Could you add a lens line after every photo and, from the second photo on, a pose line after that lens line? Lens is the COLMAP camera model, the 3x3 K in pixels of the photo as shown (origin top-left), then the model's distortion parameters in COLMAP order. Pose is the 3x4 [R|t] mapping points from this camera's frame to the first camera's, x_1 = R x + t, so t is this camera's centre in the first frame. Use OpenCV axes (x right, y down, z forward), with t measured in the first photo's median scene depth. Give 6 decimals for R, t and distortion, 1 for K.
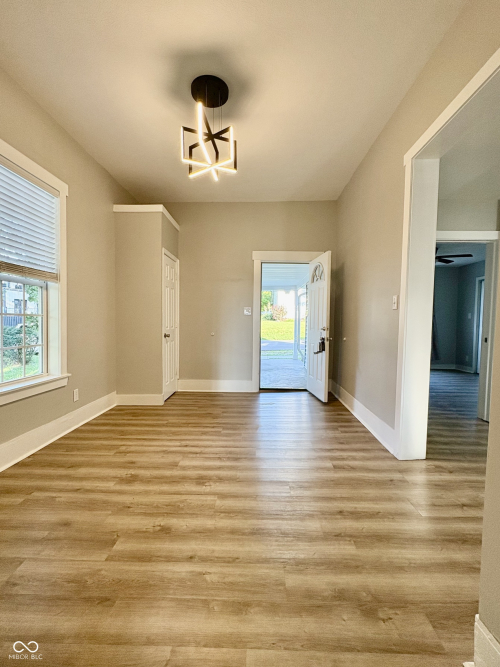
lens RADIAL K [[268.0, 0, 253.4], [0, 268.0, 333.4], [0, 0, 1]] dist [-0.000060, 0.000468]
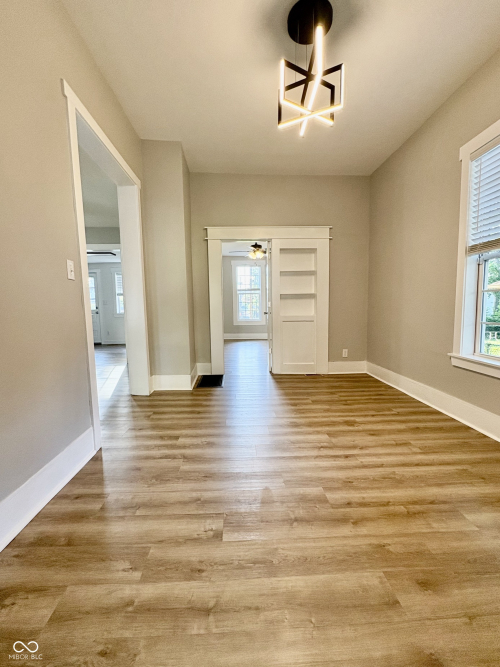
lens RADIAL K [[268.0, 0, 248.8], [0, 268.0, 332.1], [0, 0, 1]] dist [-0.000060, 0.000468]
pose [[-0.997657, 0.008145, -0.067922, 0.083789], [-0.001036, 0.990974, 0.134054, -0.044074], [0.068401, 0.133810, -0.988644, 1.752581]]
